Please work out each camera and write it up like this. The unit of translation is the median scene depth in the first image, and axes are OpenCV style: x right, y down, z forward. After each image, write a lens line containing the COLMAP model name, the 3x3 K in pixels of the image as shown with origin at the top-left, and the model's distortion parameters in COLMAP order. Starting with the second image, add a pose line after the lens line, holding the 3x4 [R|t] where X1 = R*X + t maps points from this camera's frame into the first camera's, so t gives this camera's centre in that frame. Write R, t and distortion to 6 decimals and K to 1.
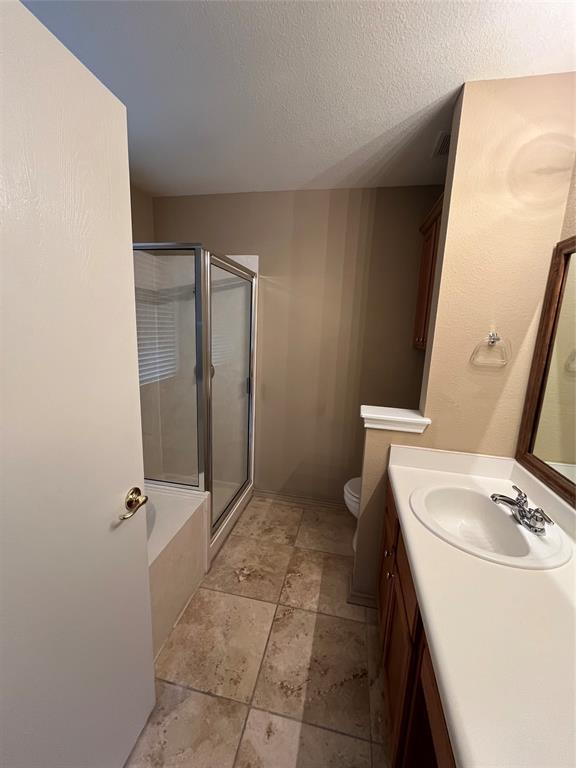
lens RADIAL K [[310.9, 0, 287.6], [0, 310.9, 383.4], [0, 0, 1]] dist [-0.003252, 0.000384]
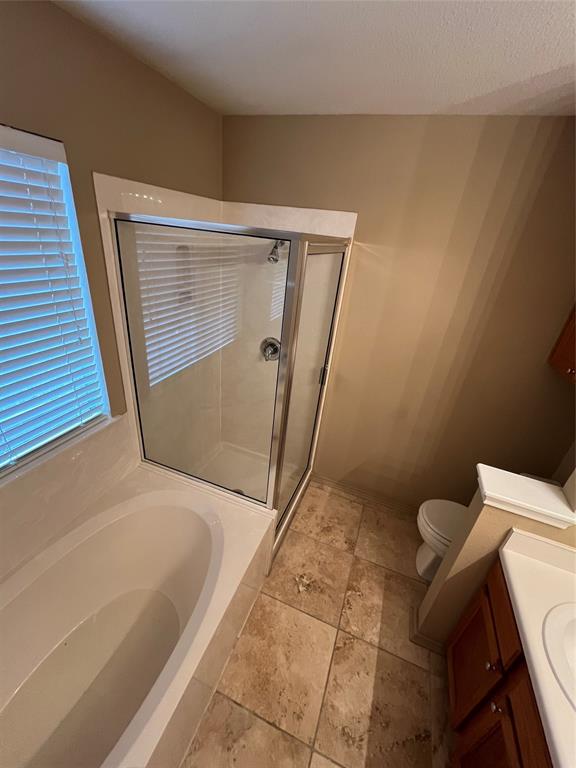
lens RADIAL K [[310.9, 0, 287.4], [0, 310.9, 384.5], [0, 0, 1]] dist [-0.003252, 0.000384]
pose [[0.985047, 0.124090, -0.119514, -0.174818], [-0.088399, 0.959463, 0.267611, -0.296314], [0.147877, -0.253045, 0.956086, 0.232873]]
